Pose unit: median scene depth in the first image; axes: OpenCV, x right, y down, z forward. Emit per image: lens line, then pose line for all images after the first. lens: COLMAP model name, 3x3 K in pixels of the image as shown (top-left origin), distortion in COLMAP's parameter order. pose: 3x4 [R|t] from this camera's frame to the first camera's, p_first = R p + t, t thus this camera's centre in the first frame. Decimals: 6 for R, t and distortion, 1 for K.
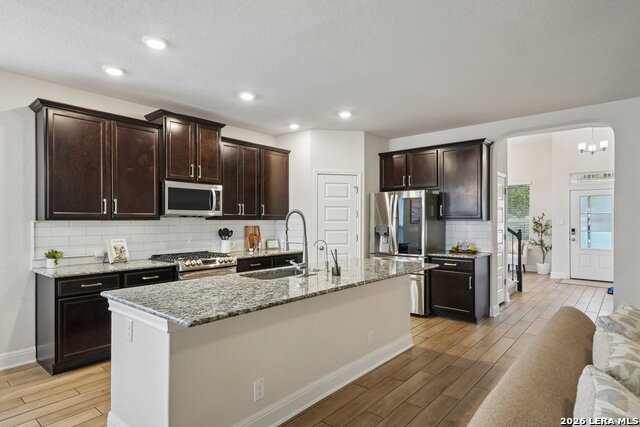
lens RADIAL K [[361.2, 0, 321.2], [0, 361.2, 223.9], [0, 0, 1]] dist [0.005649, 0.002255]
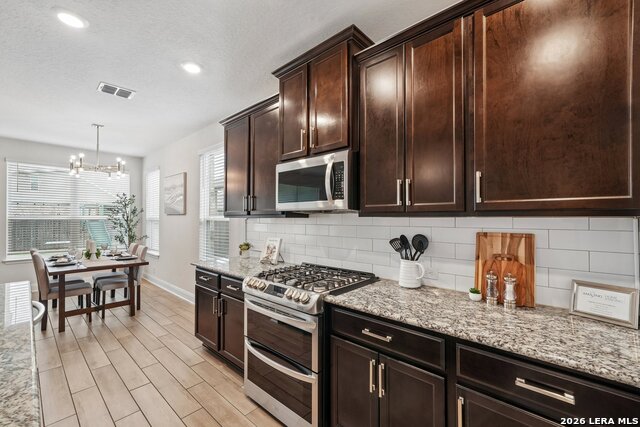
lens RADIAL K [[274.9, 0, 314.5], [0, 274.9, 213.2], [0, 0, 1]] dist [0.005413, 0.001158]
pose [[-0.054849, -0.017044, -0.998349, 0.106481], [-0.010640, 0.999808, -0.016484, -0.008514], [0.998438, 0.009719, -0.055019, 0.891565]]
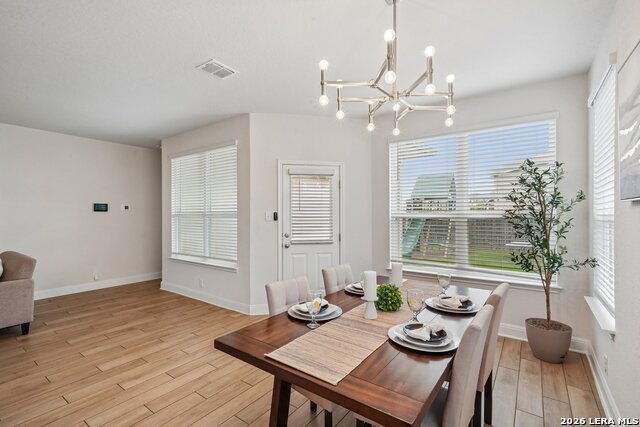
lens RADIAL K [[292.4, 0, 318.4], [0, 292.4, 217.8], [0, 0, 1]] dist [0.010360, 0.001521]
pose [[-0.998283, 0.005036, -0.058361, -0.551144], [0.003556, 0.999670, 0.025435, -0.010369], [0.058470, 0.025183, -0.997971, 0.570191]]
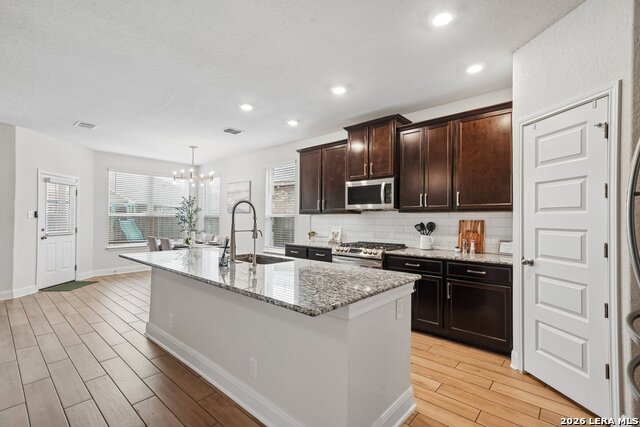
lens RADIAL K [[292.4, 0, 316.8], [0, 292.4, 214.4], [0, 0, 1]] dist [0.010360, 0.001521]
pose [[-0.038253, -0.016438, -0.999133, 0.479303], [-0.014088, 0.999774, -0.015909, 0.008722], [0.999169, 0.013467, -0.038476, 0.753113]]
